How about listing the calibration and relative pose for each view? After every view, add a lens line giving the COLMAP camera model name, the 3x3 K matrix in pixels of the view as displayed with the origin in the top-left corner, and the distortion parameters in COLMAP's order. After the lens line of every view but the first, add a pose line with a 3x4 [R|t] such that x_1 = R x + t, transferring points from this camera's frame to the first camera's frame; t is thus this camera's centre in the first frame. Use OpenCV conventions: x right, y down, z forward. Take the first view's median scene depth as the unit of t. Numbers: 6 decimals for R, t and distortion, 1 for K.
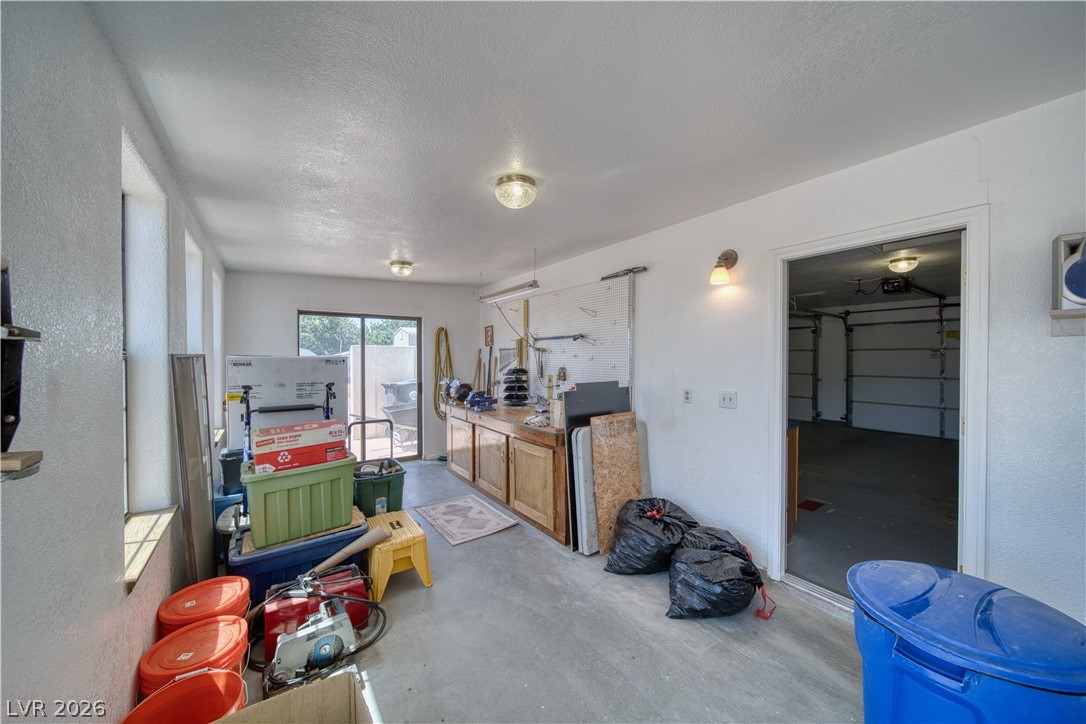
lens RADIAL K [[380.1, 0, 543.3], [0, 380.1, 358.8], [0, 0, 1]] dist [0.000967, -0.002234]
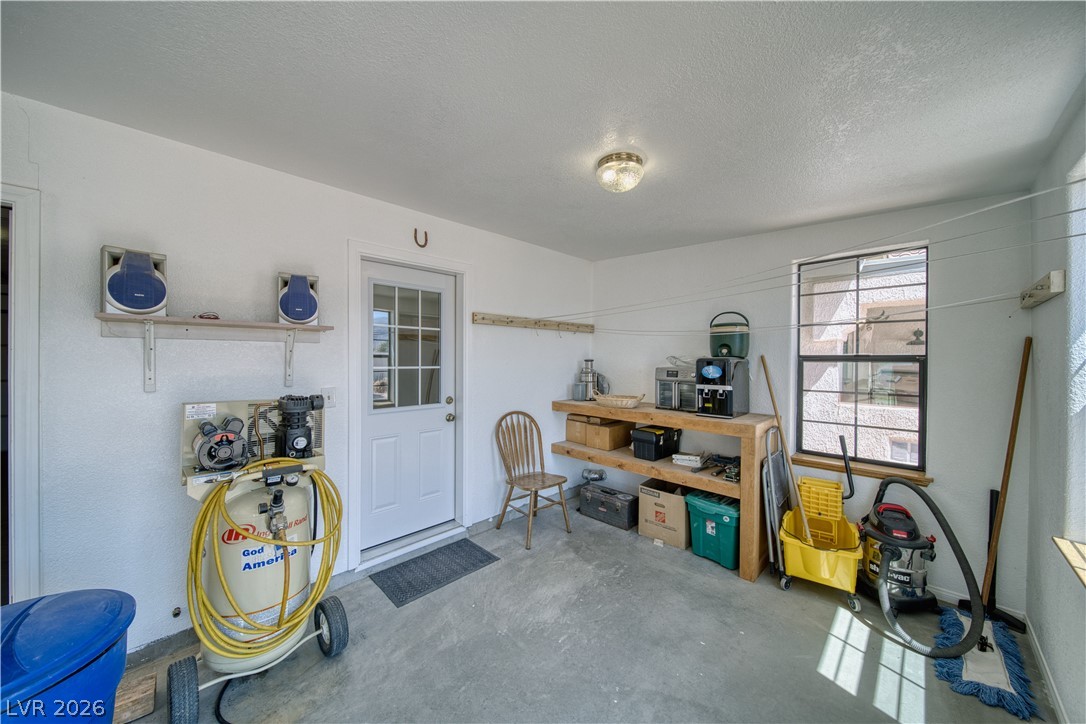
lens RADIAL K [[380.1, 0, 543.3], [0, 380.1, 358.8], [0, 0, 1]] dist [0.000967, -0.002234]
pose [[-0.153956, -0.001567, 0.988076, 0.080072], [-0.001799, 0.999998, 0.001305, -0.000099], [-0.988076, -0.001576, -0.153959, -0.094339]]
